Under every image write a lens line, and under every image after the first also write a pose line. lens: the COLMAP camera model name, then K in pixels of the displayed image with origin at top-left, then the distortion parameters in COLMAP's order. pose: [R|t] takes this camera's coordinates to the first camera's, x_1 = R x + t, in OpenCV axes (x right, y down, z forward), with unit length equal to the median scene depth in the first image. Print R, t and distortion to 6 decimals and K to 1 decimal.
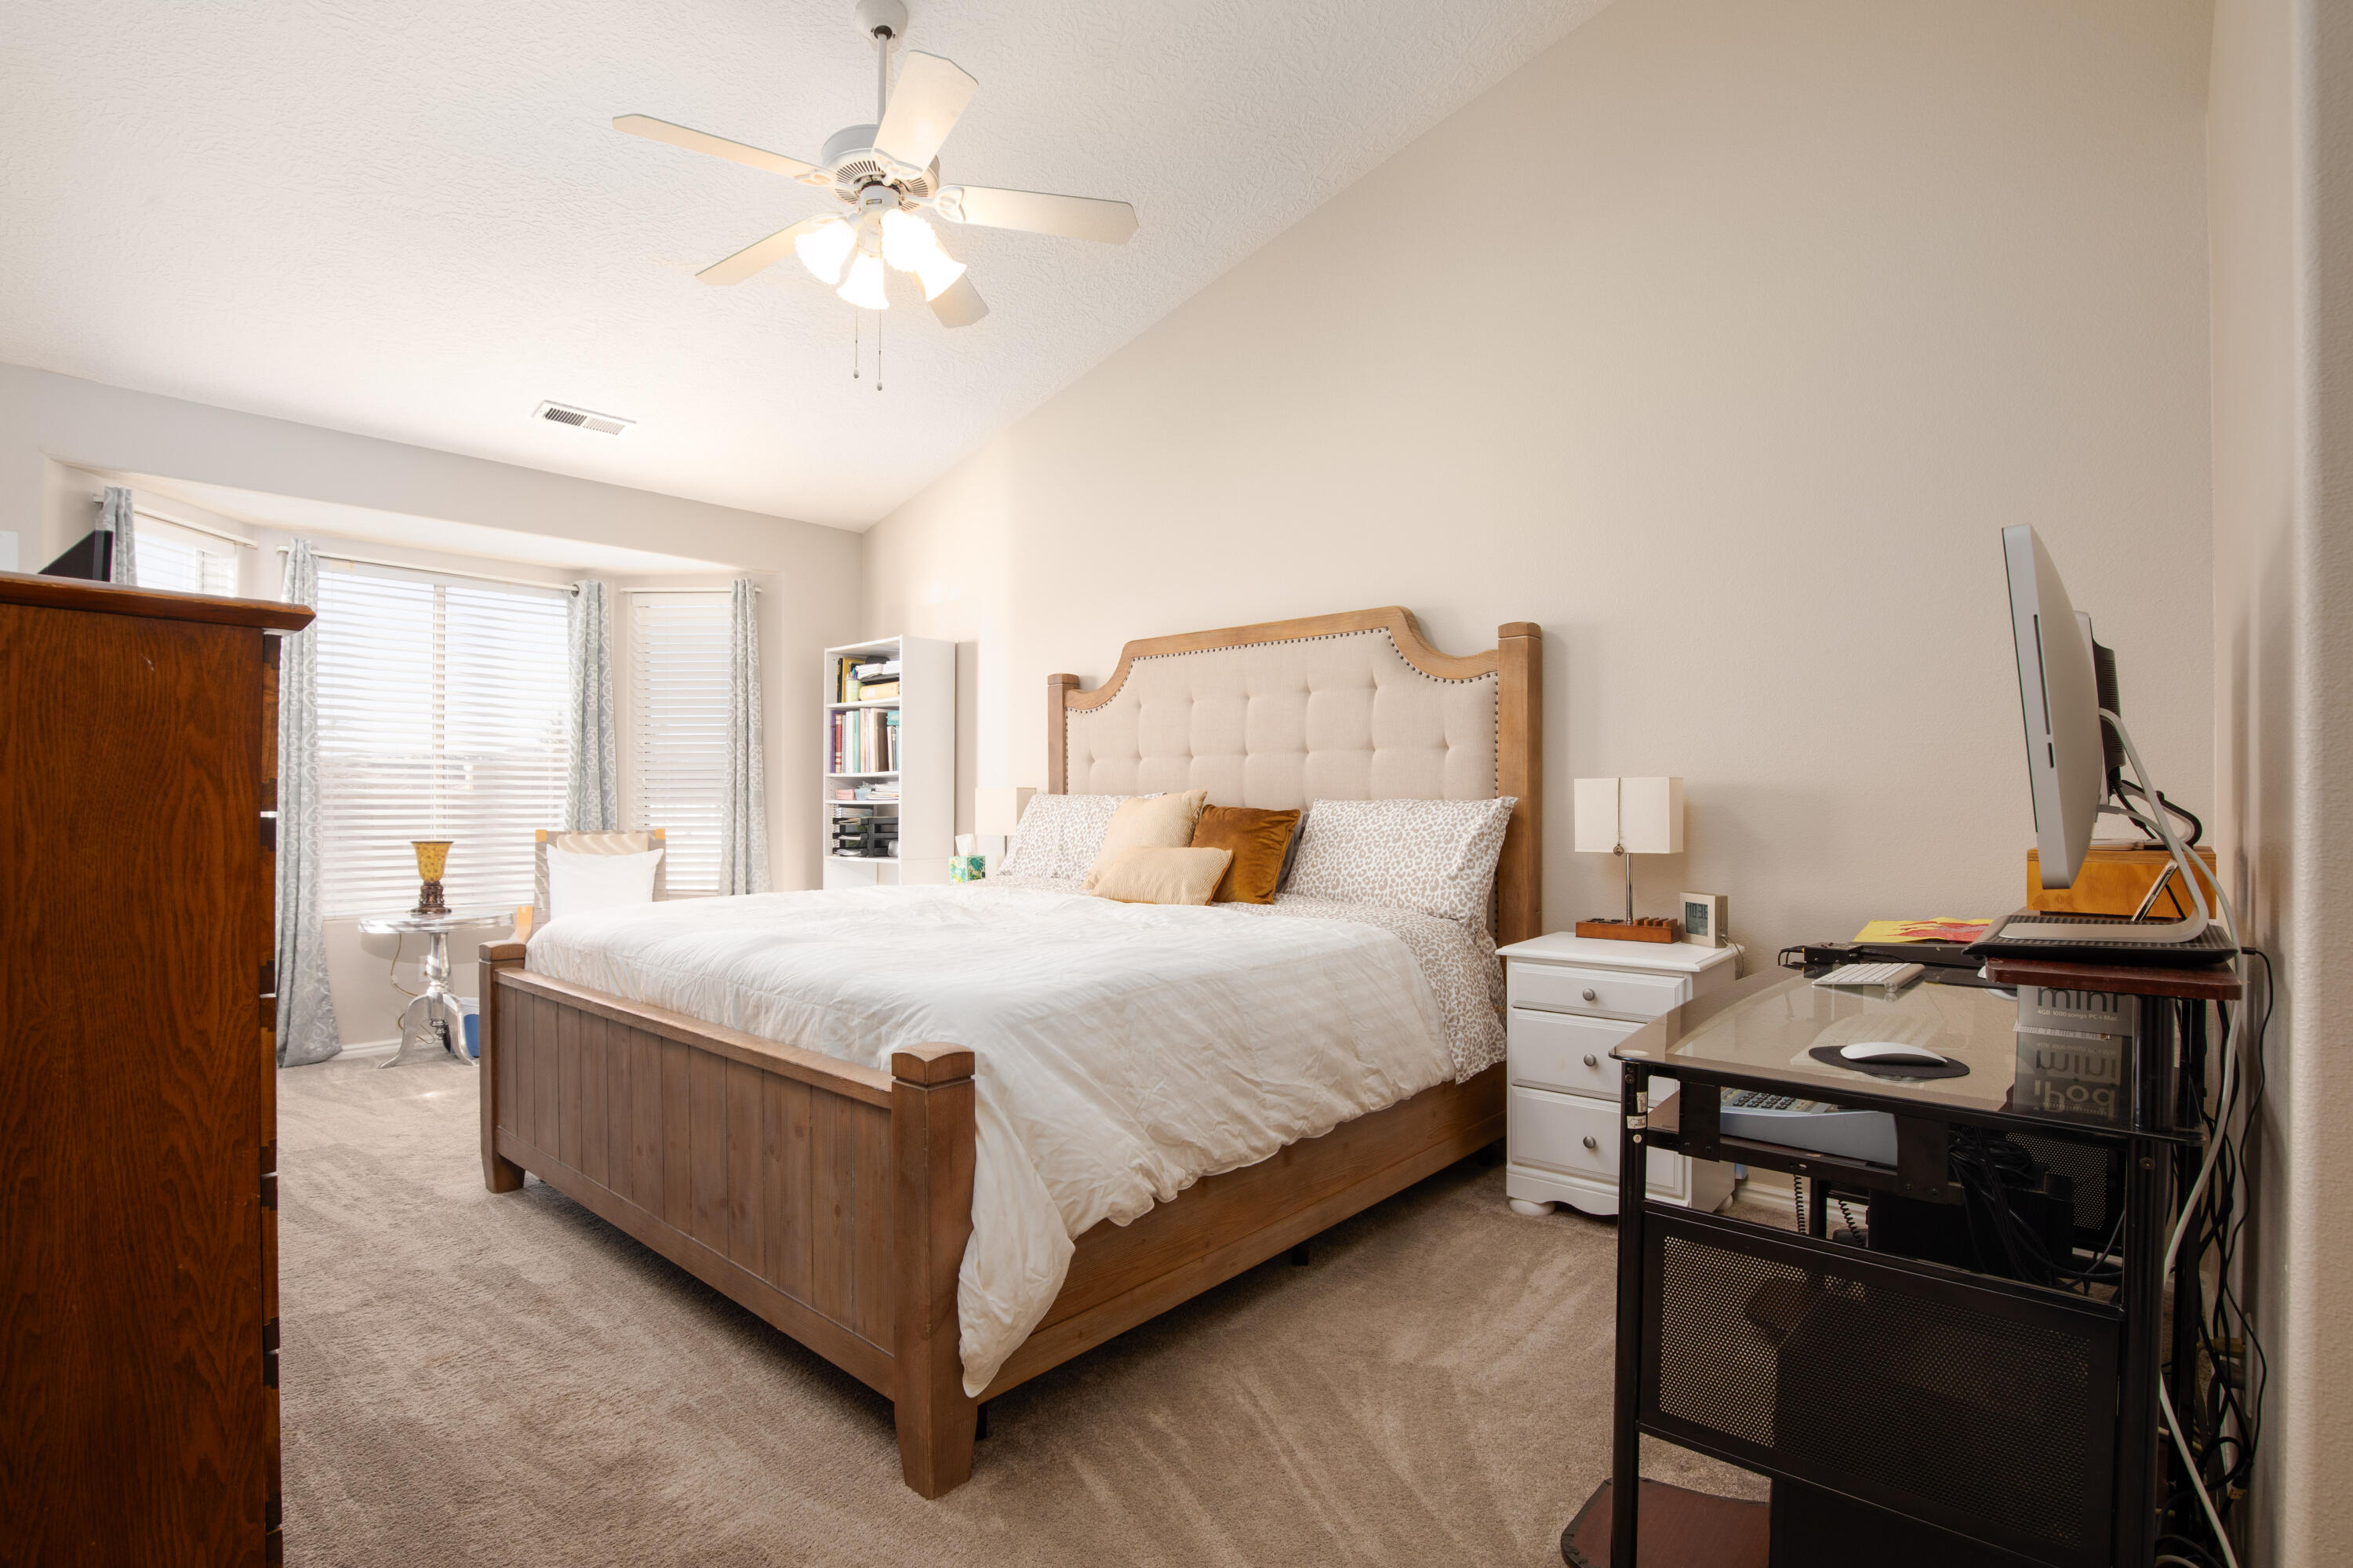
lens RADIAL K [[1147.2, 0, 1150.7], [0, 1147.2, 804.2], [0, 0, 1]] dist [-0.032519, 0.000561]
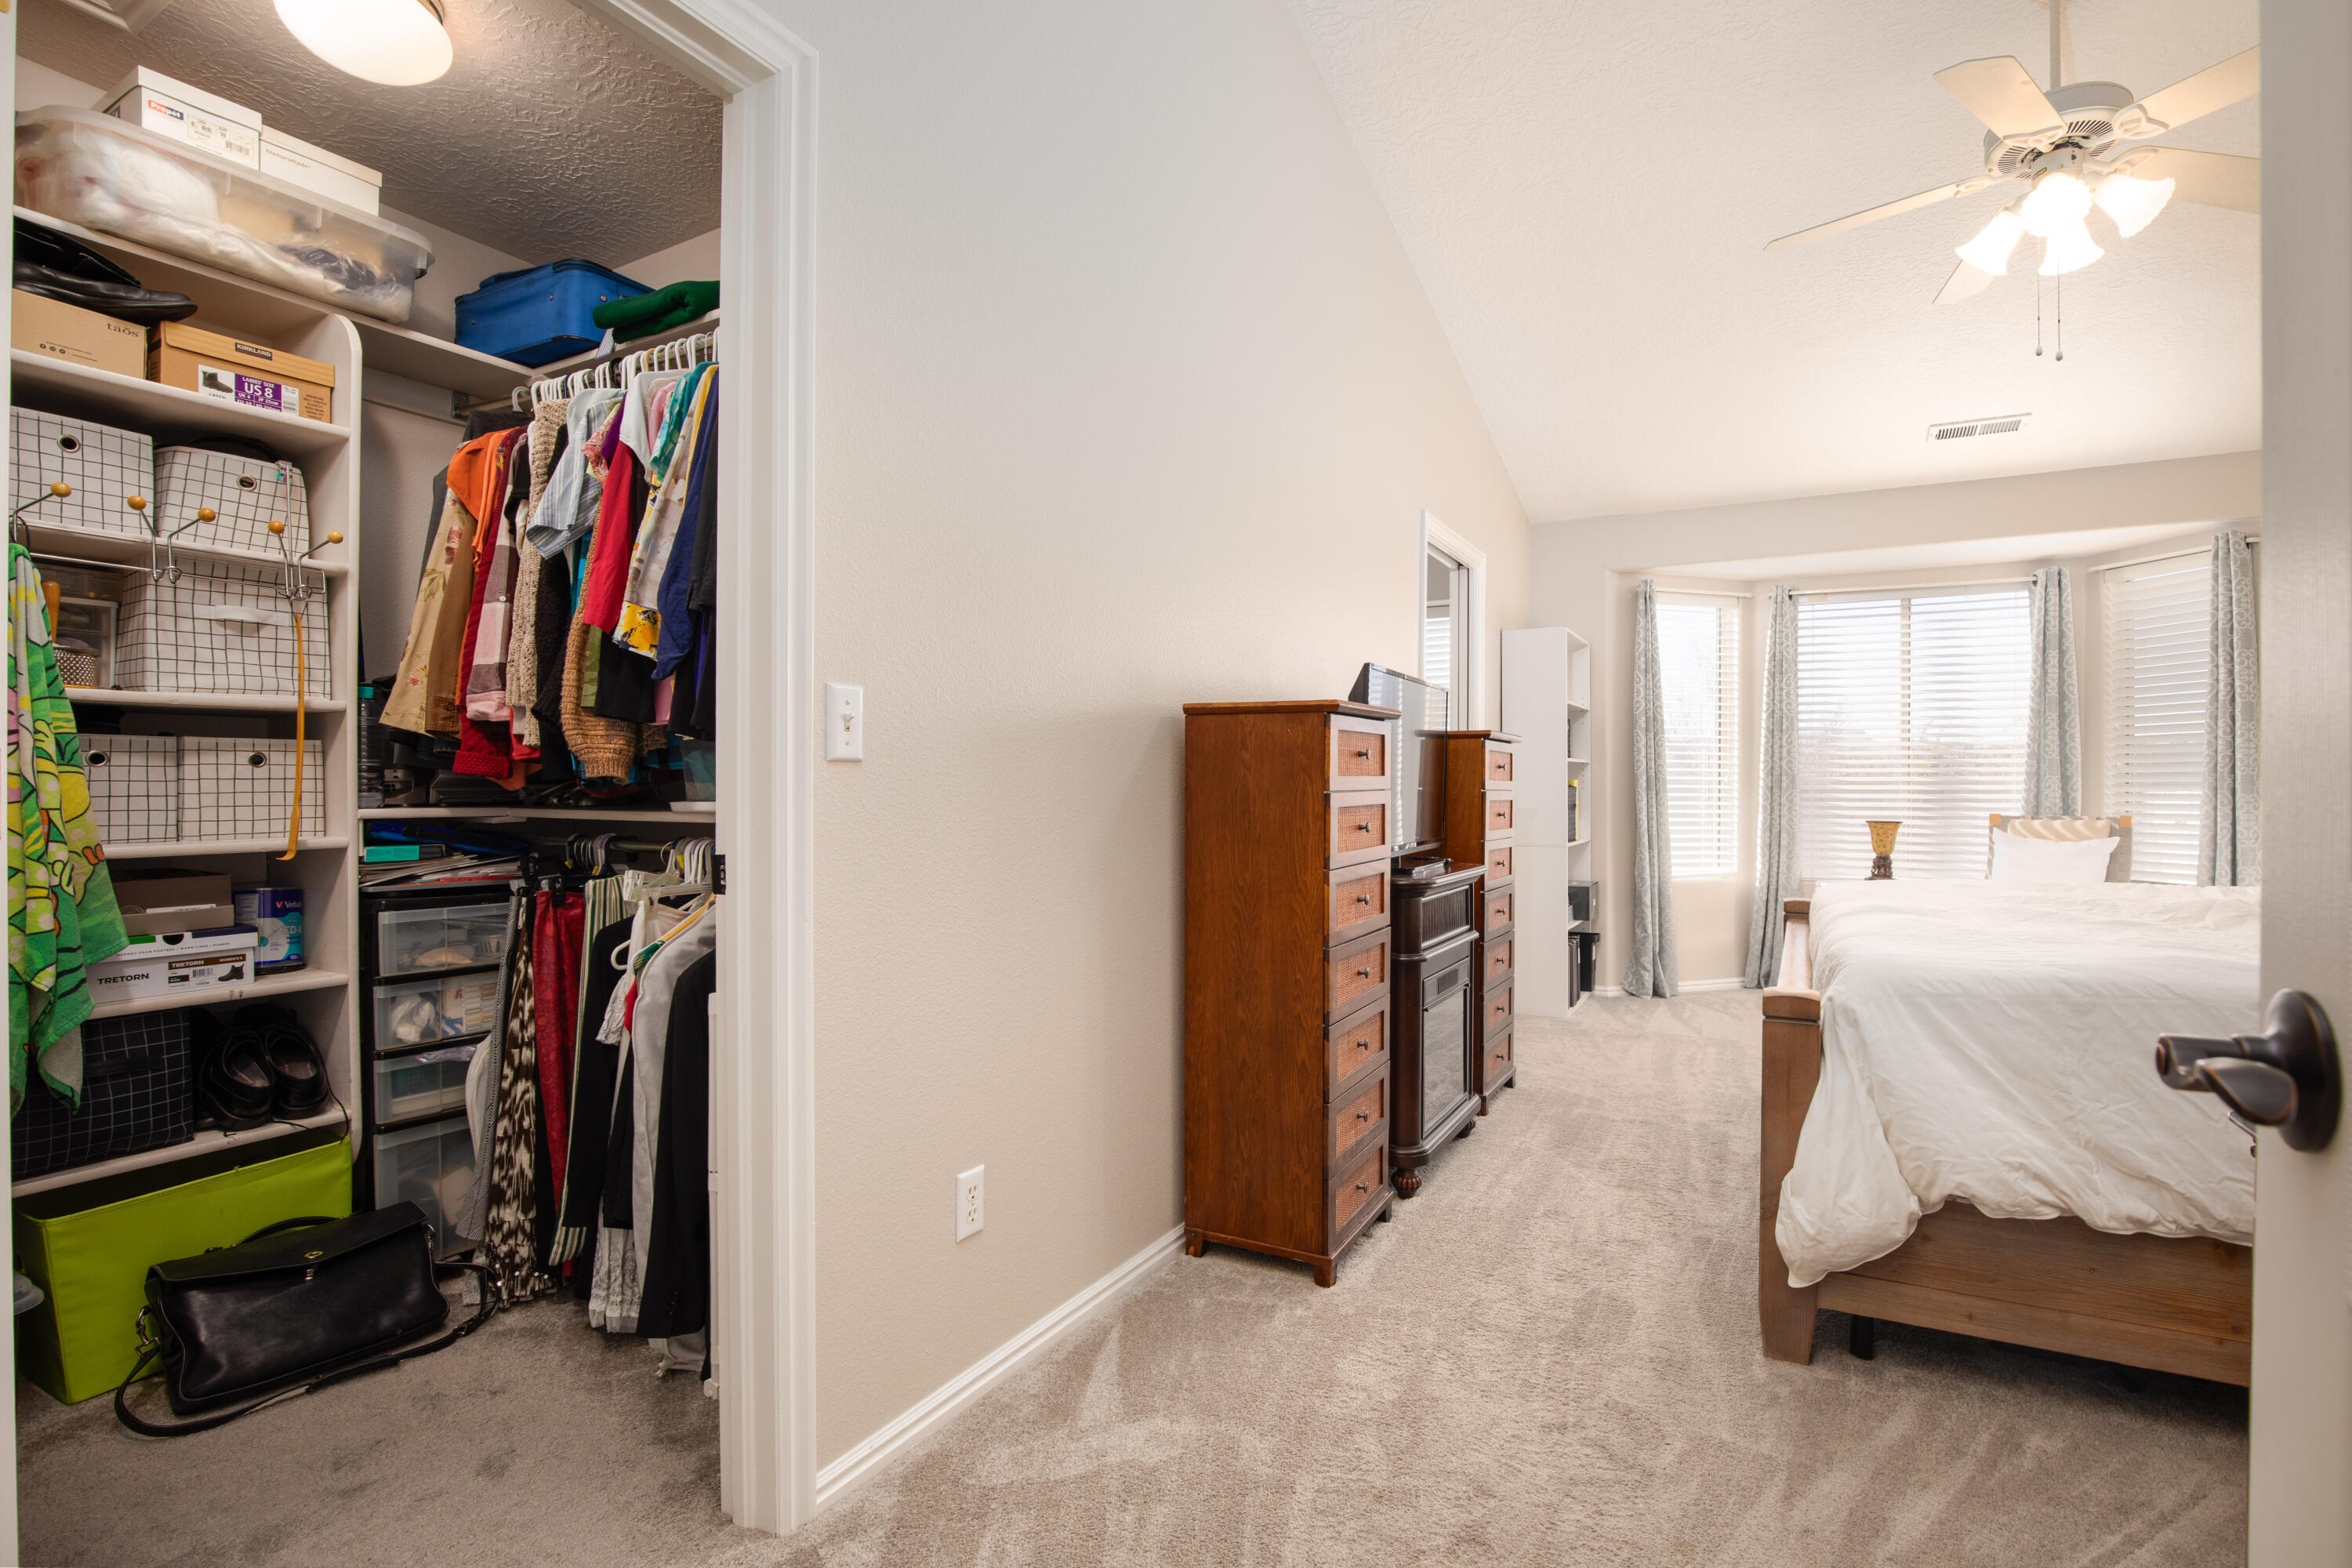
lens RADIAL K [[1083.1, 0, 1181.1], [0, 1083.1, 796.4], [0, 0, 1]] dist [-0.029987, 0.001184]
pose [[0.221025, 0.007145, -0.975242, 0.283888], [-0.001755, 0.999974, 0.006928, 0.000706], [0.975267, 0.000180, 0.221032, 0.046863]]
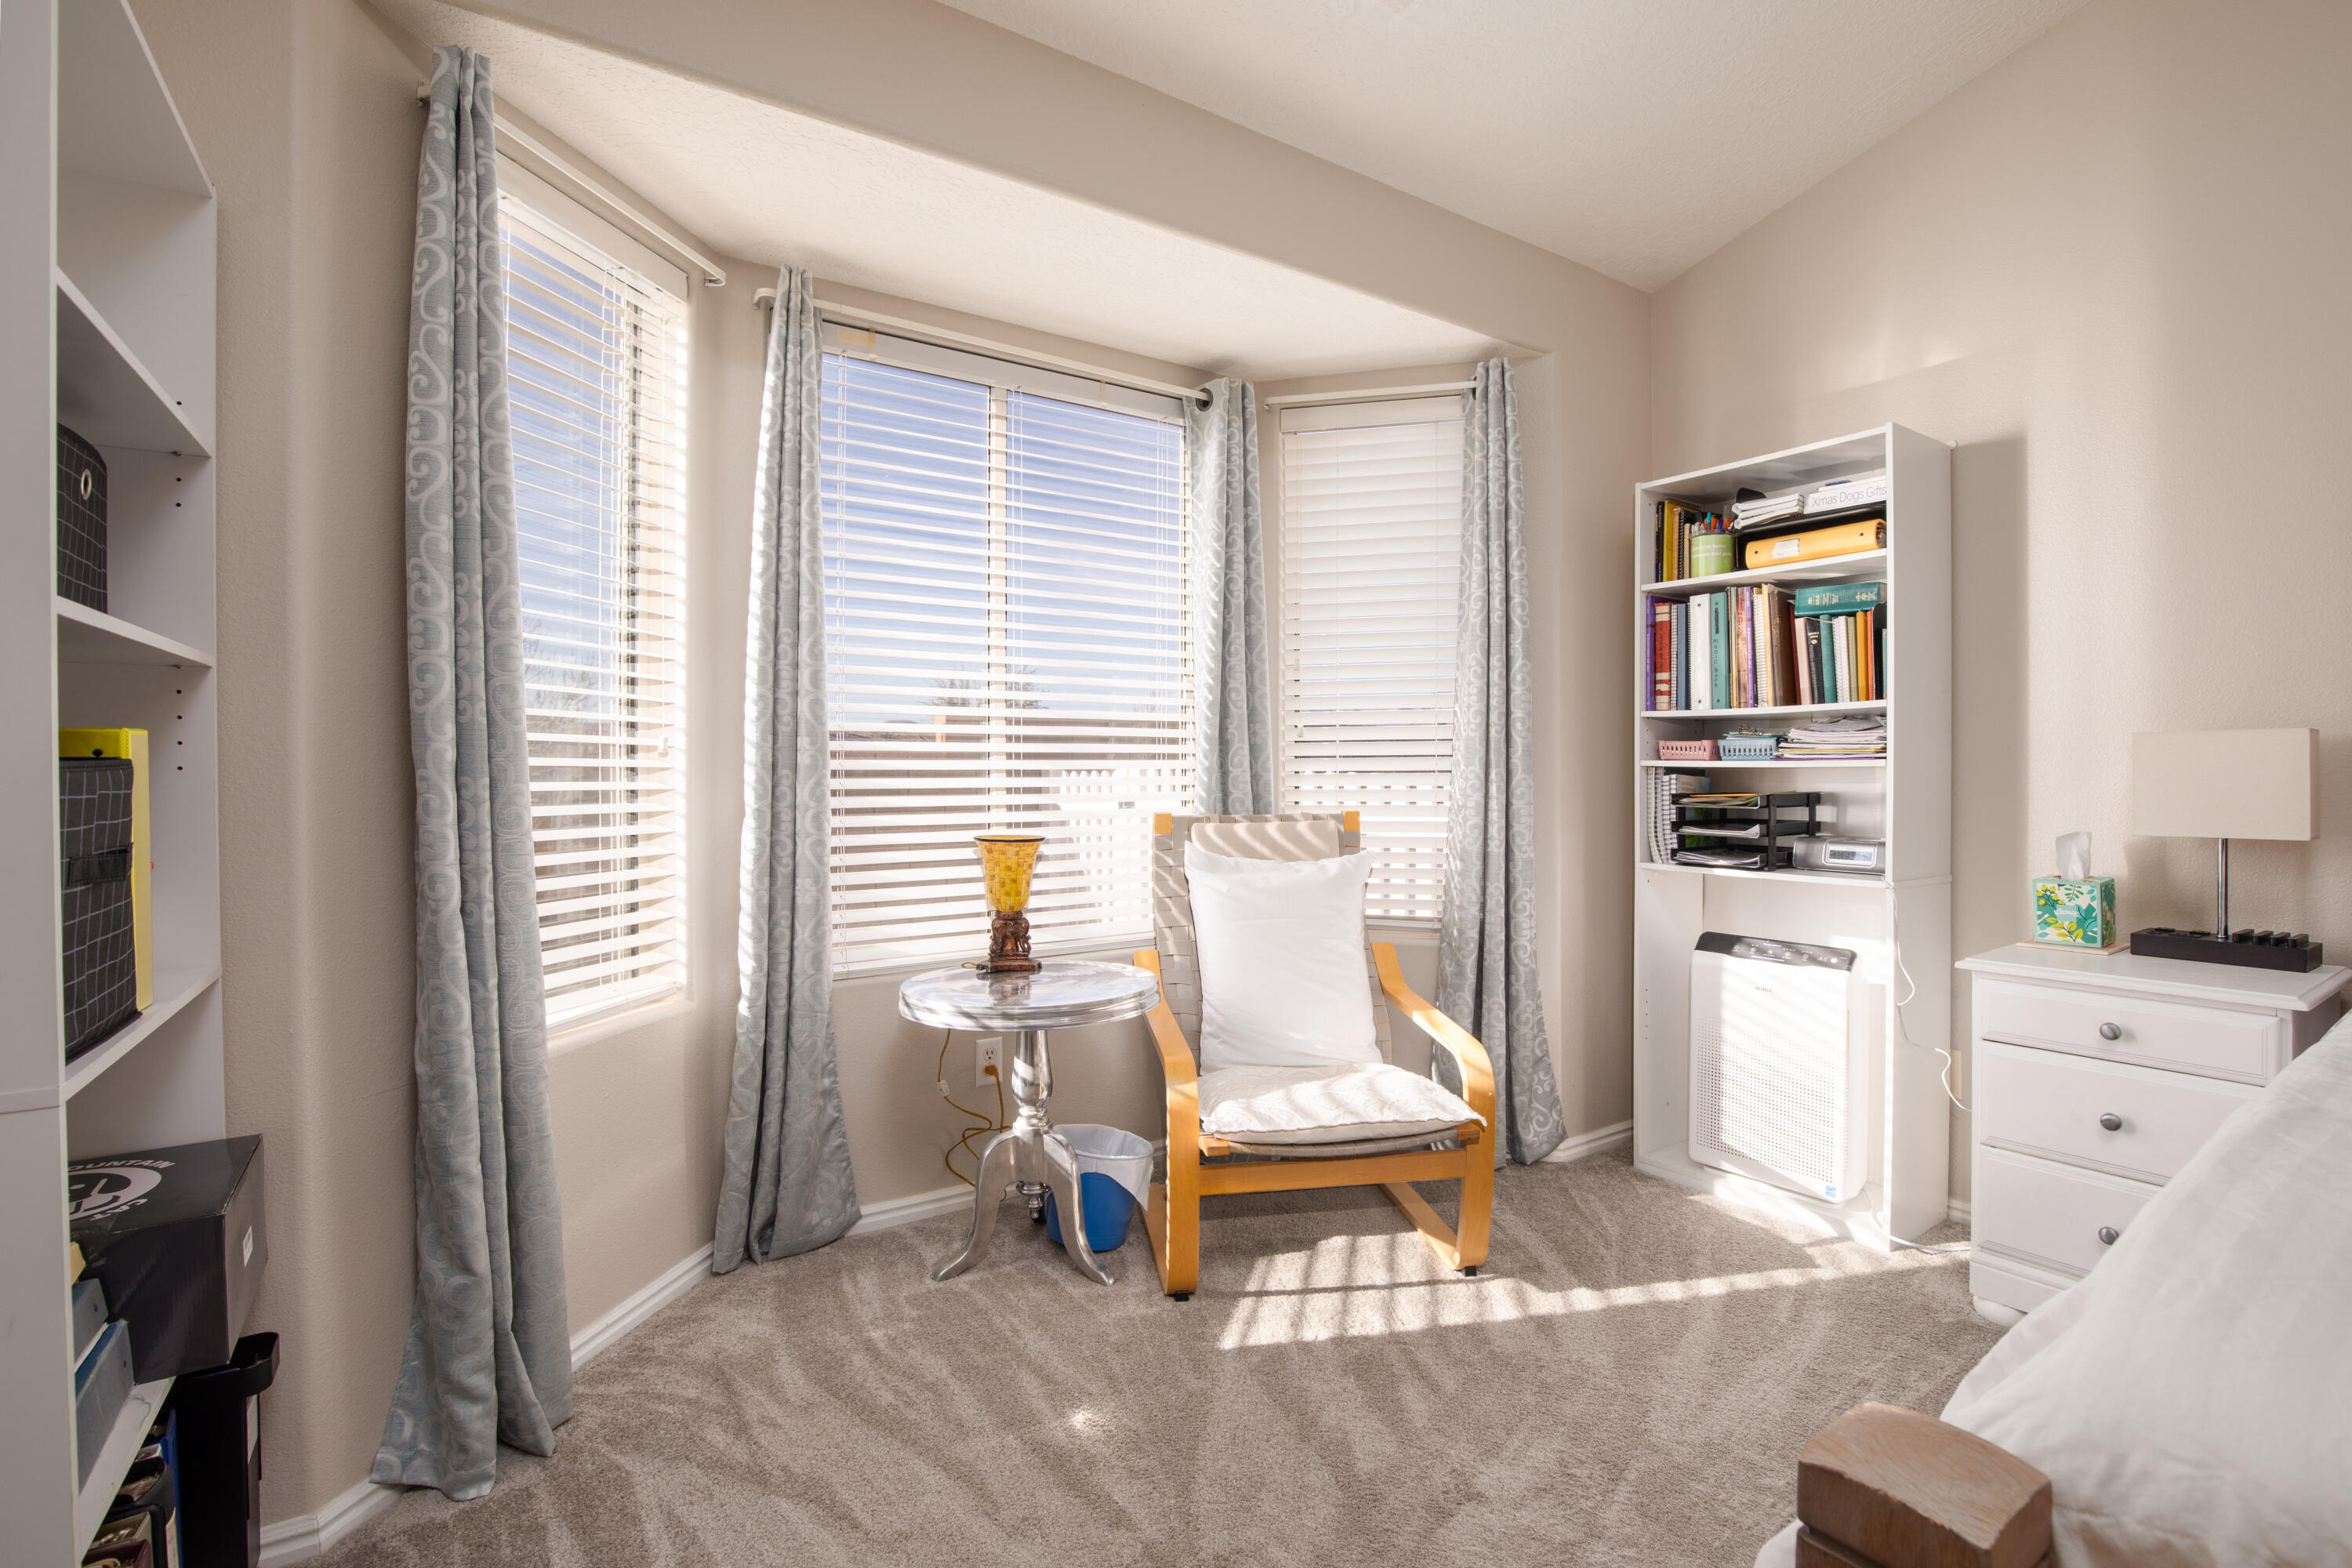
lens RADIAL K [[1078.0, 0, 1187.6], [0, 1078.0, 772.0], [0, 0, 1]] dist [-0.029482, -0.000143]
pose [[0.971535, -0.001327, -0.236893, -0.430110], [0.002036, 0.999994, 0.002746, 0.000117], [0.236888, -0.003150, 0.971532, 0.520504]]
